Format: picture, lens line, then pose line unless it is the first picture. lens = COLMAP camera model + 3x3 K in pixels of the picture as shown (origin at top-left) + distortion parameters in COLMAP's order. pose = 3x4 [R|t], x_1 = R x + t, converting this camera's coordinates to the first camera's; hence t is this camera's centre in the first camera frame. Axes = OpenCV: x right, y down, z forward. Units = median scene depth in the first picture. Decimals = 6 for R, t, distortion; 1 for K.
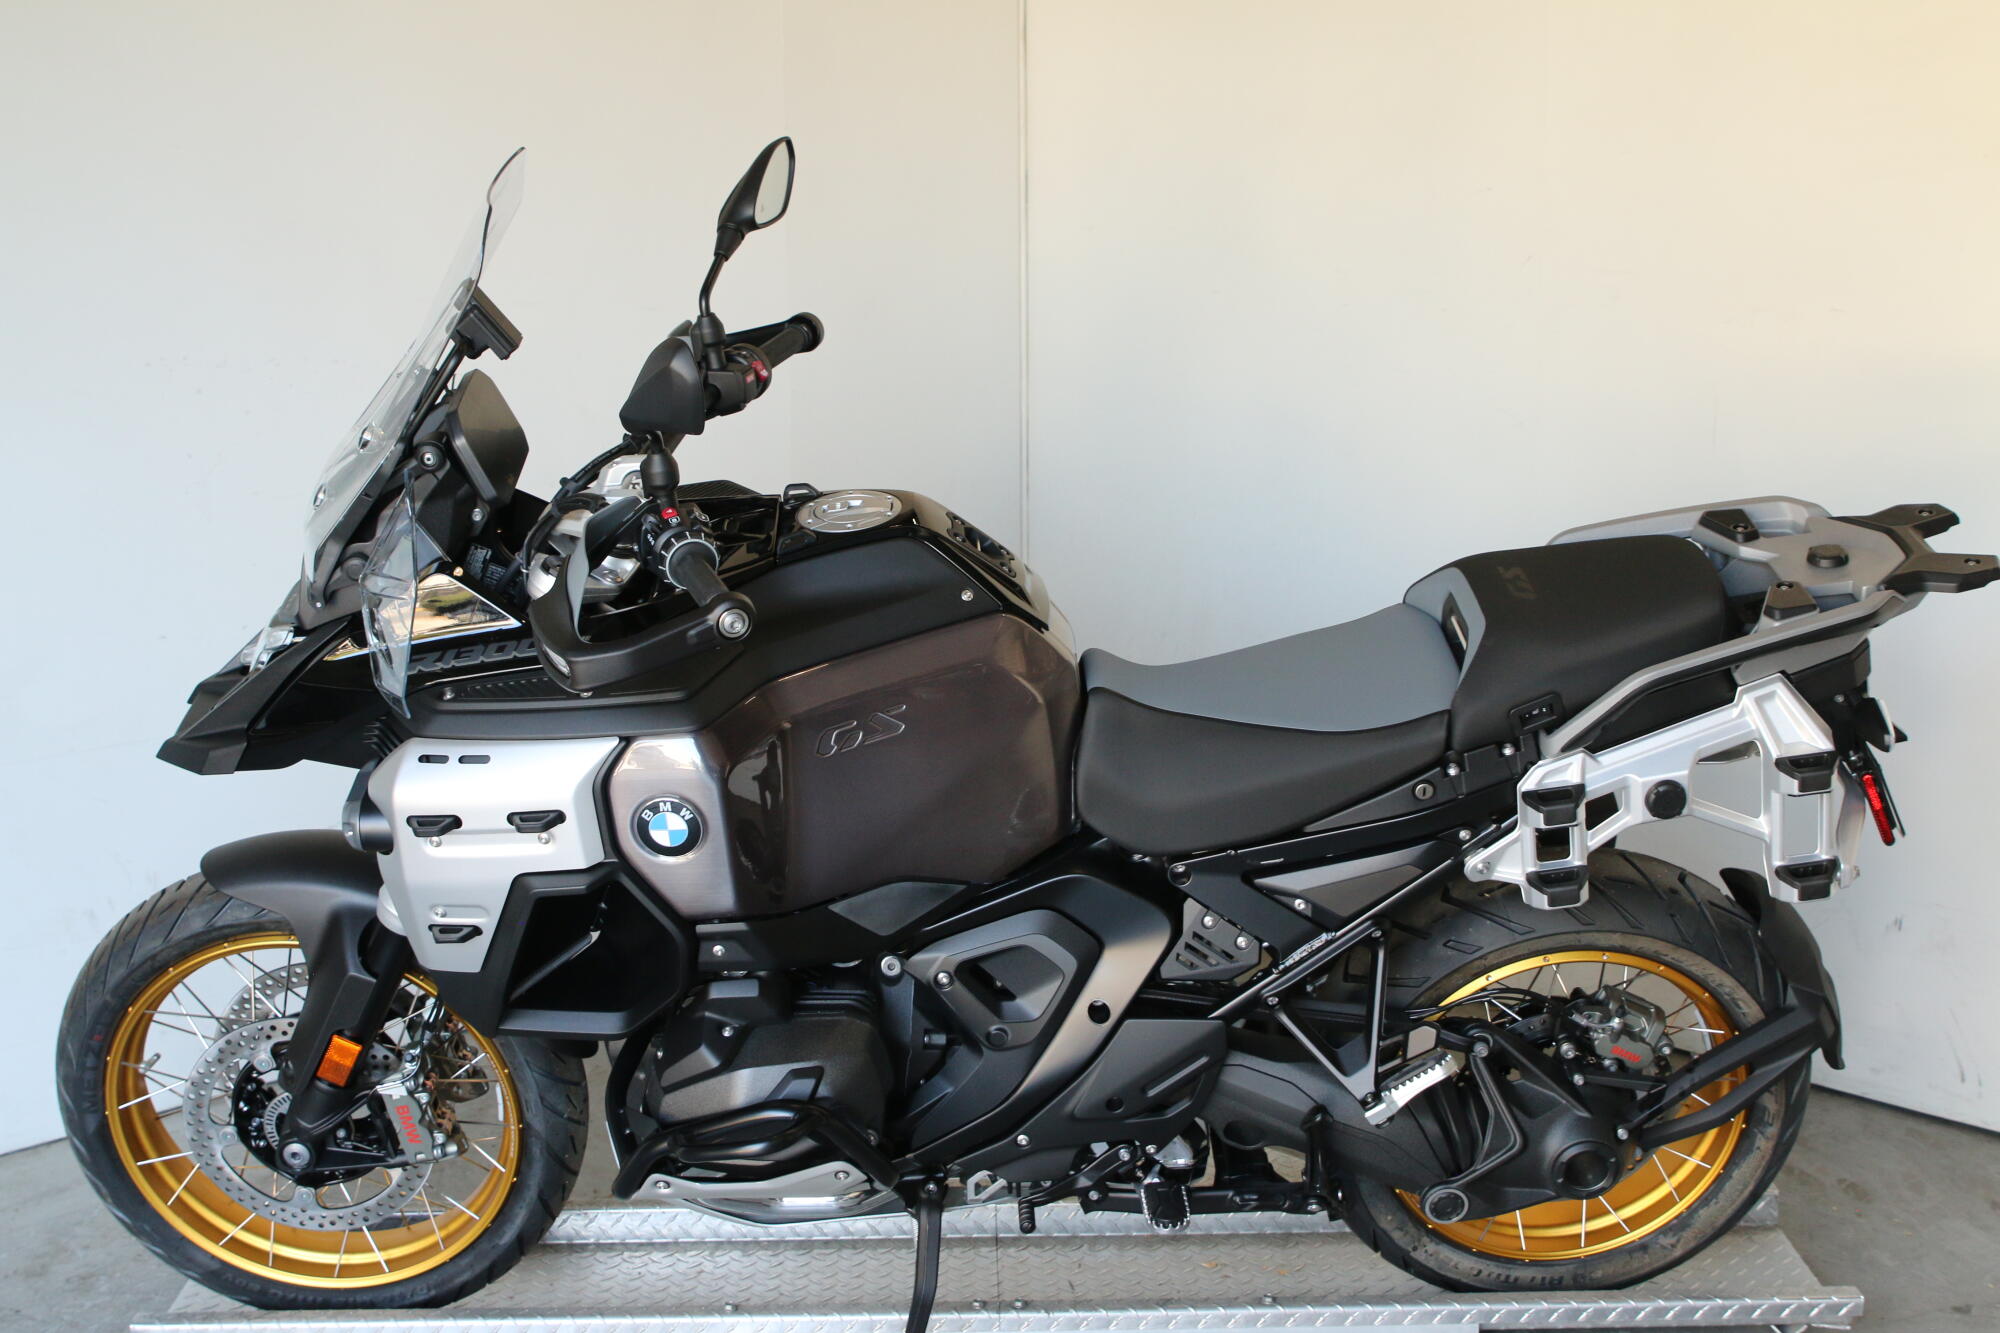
lens RADIAL K [[2539.4, 0, 999.9], [0, 2539.4, 677.6], [0, 0, 1]] dist [-0.078992, 0.000000]
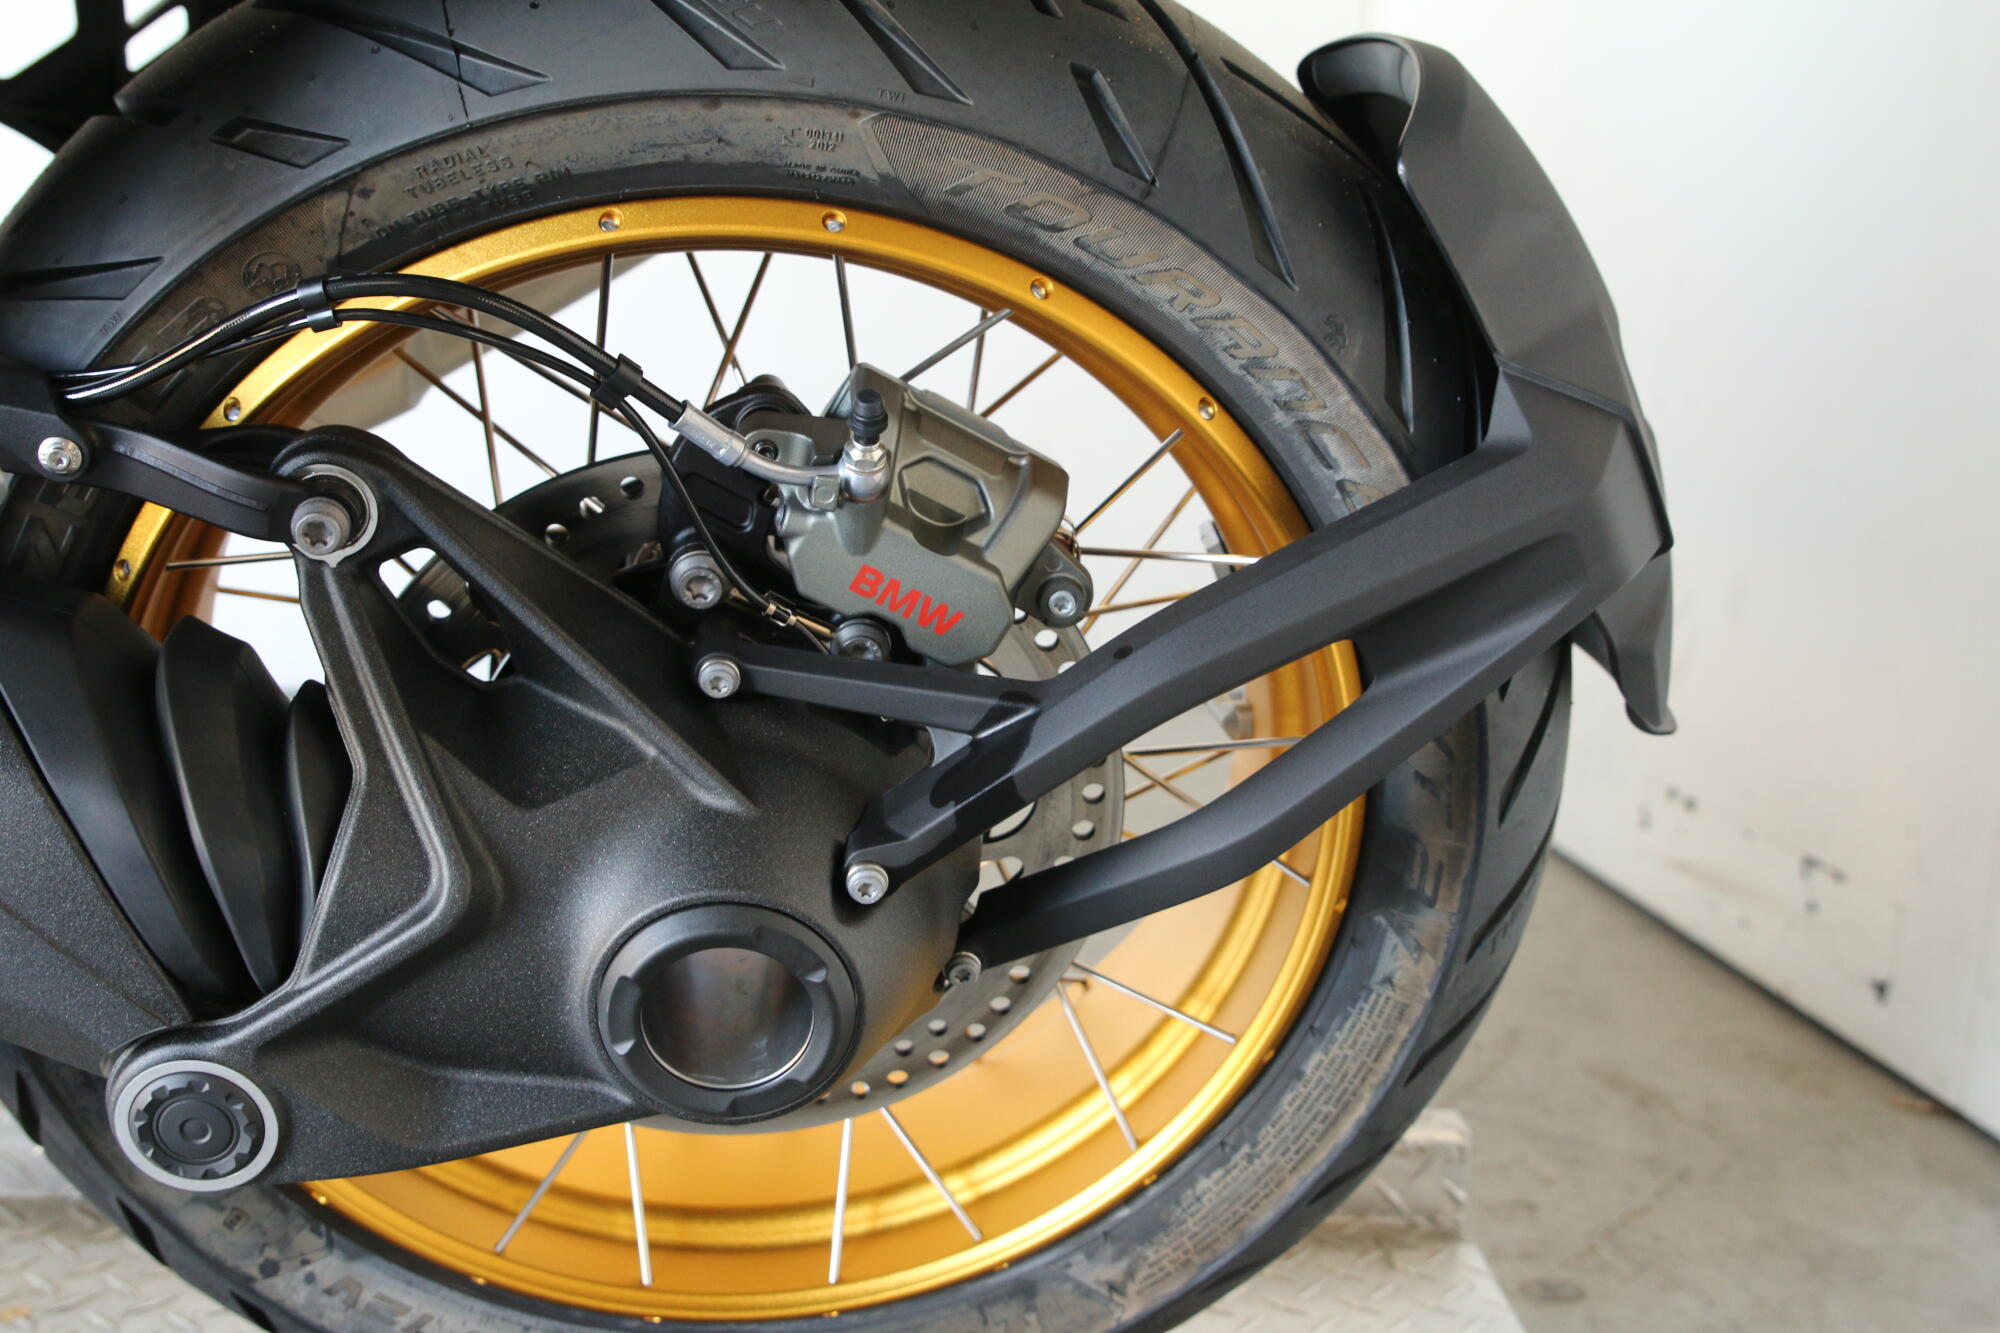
lens RADIAL K [[2539.4, 0, 1005.3], [0, 2539.4, 659.7], [0, 0, 1]] dist [-0.078992, 0.000000]
pose [[0.995245, 0.043195, 0.087299, 0.234962], [-0.043903, 0.999016, 0.006210, 0.153677], [-0.086945, -0.010013, 0.996163, 0.722936]]
